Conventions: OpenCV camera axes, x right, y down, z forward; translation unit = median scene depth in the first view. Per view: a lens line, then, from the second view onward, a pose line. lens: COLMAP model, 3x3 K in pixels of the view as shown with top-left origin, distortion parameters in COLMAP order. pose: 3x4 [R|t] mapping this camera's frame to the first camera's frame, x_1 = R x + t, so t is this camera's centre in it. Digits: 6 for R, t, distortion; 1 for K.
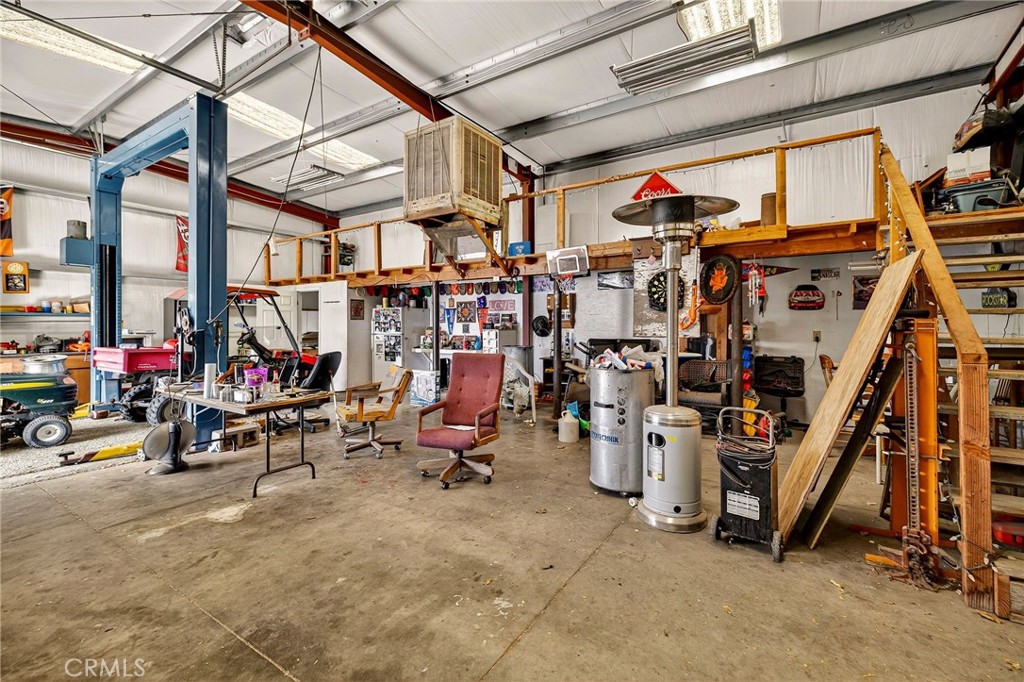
lens RADIAL K [[448.1, 0, 512.3], [0, 448.1, 332.4], [0, 0, 1]] dist [0.000056, 0.000000]
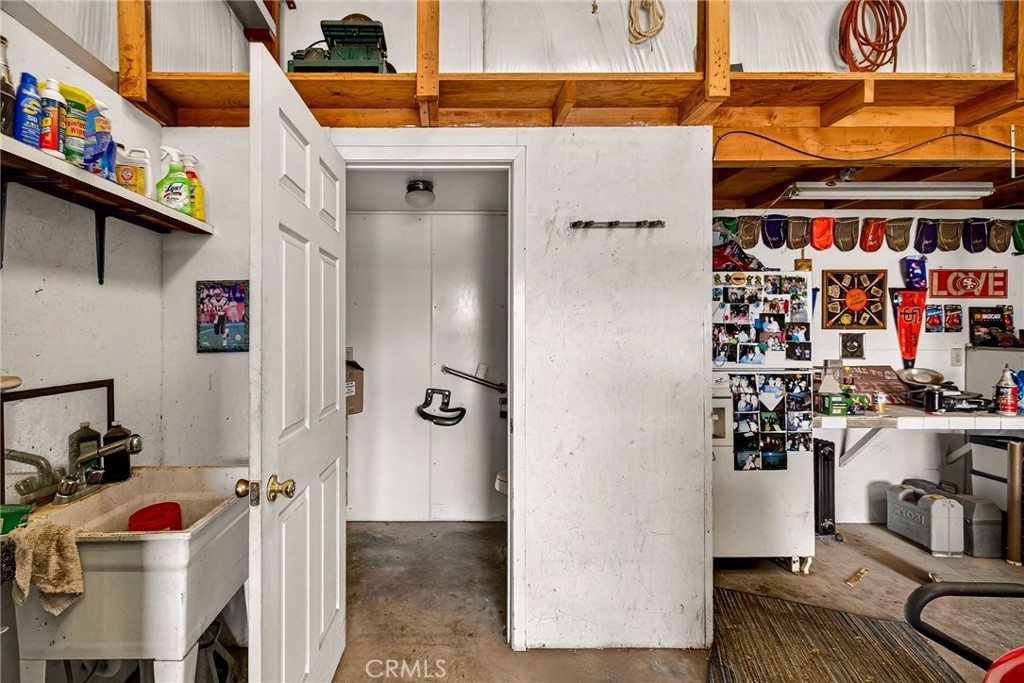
lens RADIAL K [[515.8, 0, 511.0], [0, 515.8, 340.3], [0, 0, 1]] dist [0.001738, 0.000196]
pose [[0.838812, -0.004989, 0.544398, -0.566778], [0.005901, 0.999983, 0.000072, -0.014564], [-0.544389, 0.003152, 0.838827, 0.819962]]
